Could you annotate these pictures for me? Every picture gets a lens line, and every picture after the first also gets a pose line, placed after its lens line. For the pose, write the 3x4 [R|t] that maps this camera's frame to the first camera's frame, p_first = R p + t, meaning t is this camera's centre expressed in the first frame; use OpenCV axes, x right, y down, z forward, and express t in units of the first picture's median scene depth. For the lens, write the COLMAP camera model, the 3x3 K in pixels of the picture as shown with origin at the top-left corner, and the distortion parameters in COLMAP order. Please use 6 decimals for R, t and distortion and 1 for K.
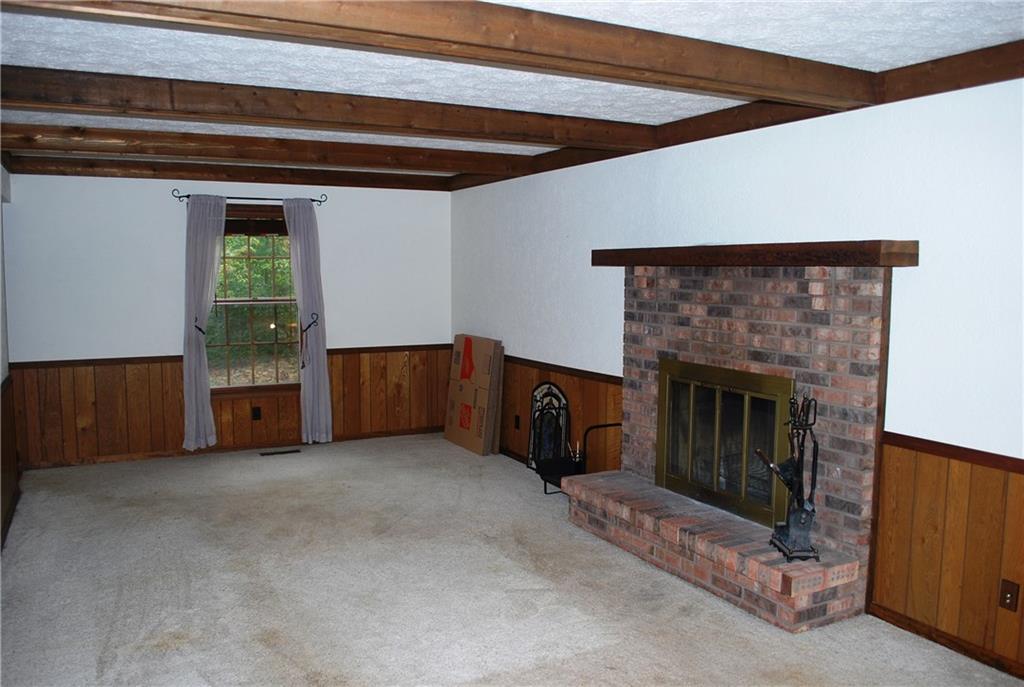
lens RADIAL K [[806.7, 0, 511.3], [0, 806.7, 343.1], [0, 0, 1]] dist [-0.083880, 0.014538]
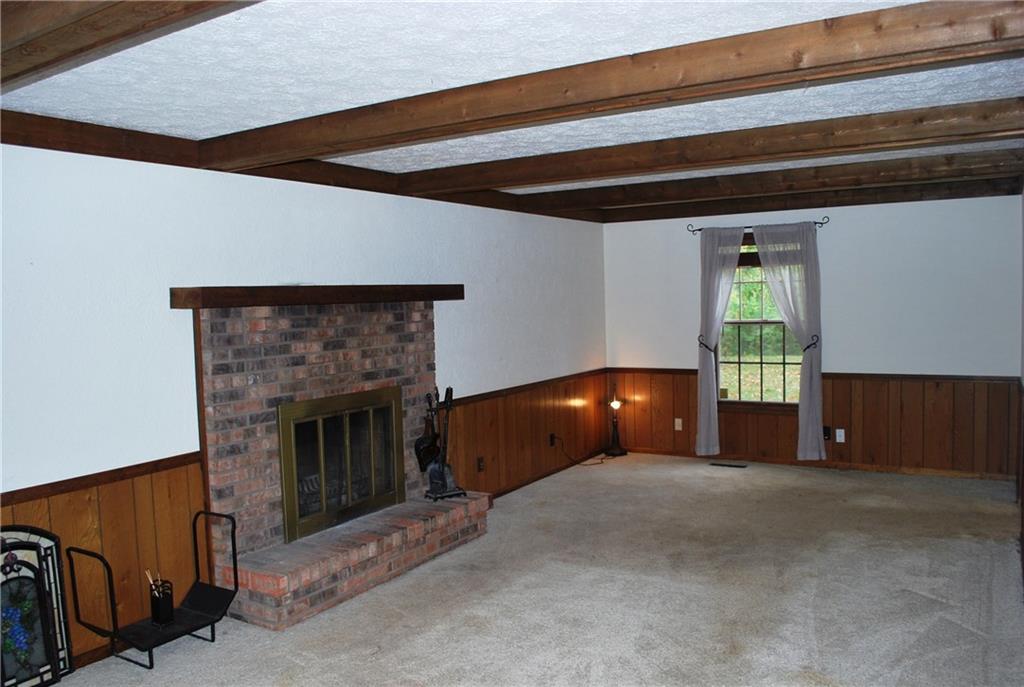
lens RADIAL K [[806.7, 0, 512.5], [0, 806.7, 346.9], [0, 0, 1]] dist [-0.083880, 0.014538]
pose [[-0.504042, -0.036971, 0.862887, -0.798971], [0.110988, 0.988027, 0.107164, -0.125307], [-0.856518, 0.149785, -0.493904, 1.308869]]
